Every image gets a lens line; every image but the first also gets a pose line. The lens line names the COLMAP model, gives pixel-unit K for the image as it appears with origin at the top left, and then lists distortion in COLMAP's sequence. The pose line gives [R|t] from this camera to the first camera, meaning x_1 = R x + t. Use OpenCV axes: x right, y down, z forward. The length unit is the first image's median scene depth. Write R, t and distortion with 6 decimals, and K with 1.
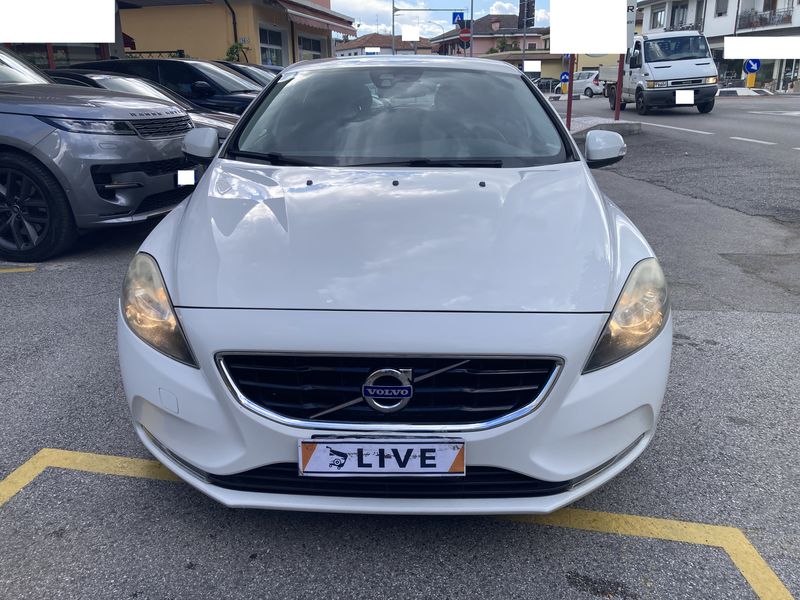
lens RADIAL K [[659.8, 0, 392.6], [0, 659.8, 297.1], [0, 0, 1]] dist [0.015699, -0.001944]
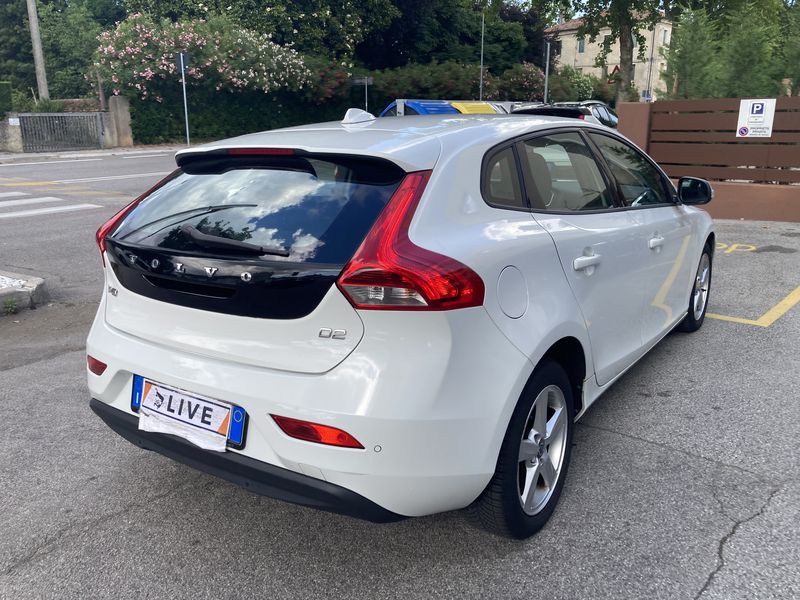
lens RADIAL K [[659.8, 0, 392.6], [0, 659.8, 297.1], [0, 0, 1]] dist [0.015699, -0.001944]
pose [[-0.839921, -0.111526, 0.531126, -0.898496], [0.193536, 0.852762, 0.485119, -1.340808], [-0.507028, 0.510253, -0.694668, 3.983087]]
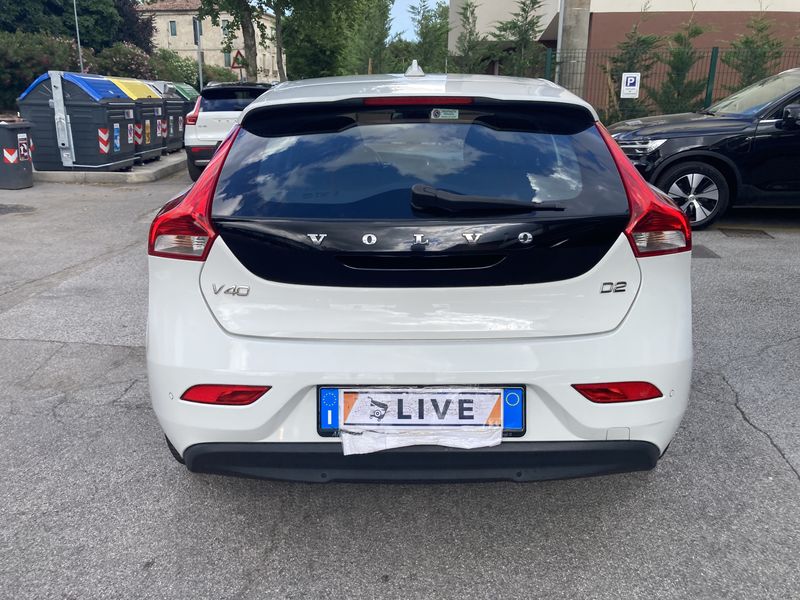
lens RADIAL K [[655.0, 0, 402.5], [0, 655.0, 286.2], [0, 0, 1]] dist [0.069665, -0.086220]
pose [[-0.999678, 0.019348, -0.016422, 0.102772], [0.007175, 0.836200, 0.548378, -1.354448], [0.024342, 0.548084, -0.836069, 4.168538]]
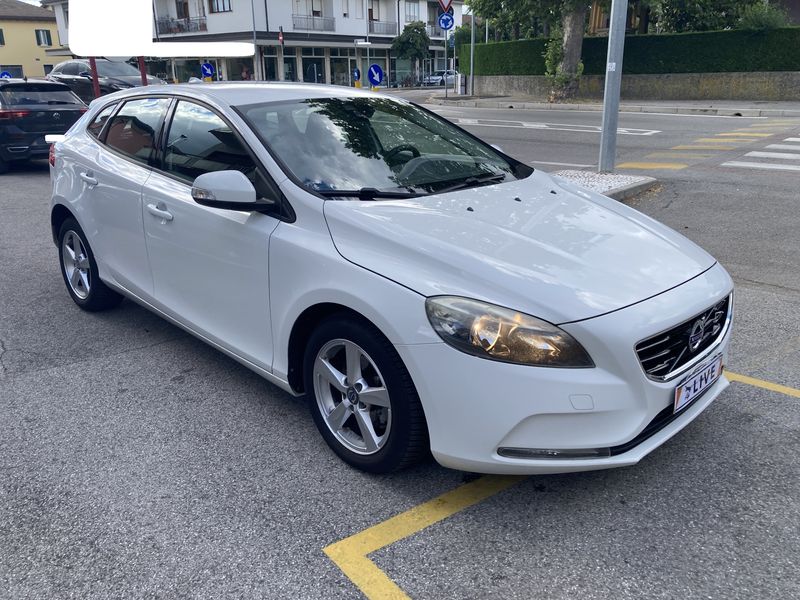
lens RADIAL K [[659.8, 0, 392.6], [0, 659.8, 297.1], [0, 0, 1]] dist [0.015699, -0.001944]
pose [[0.687229, -0.231324, 0.688626, -1.414855], [0.230853, 0.968349, 0.094905, -0.215310], [-0.688784, 0.093750, 0.718879, 0.421841]]
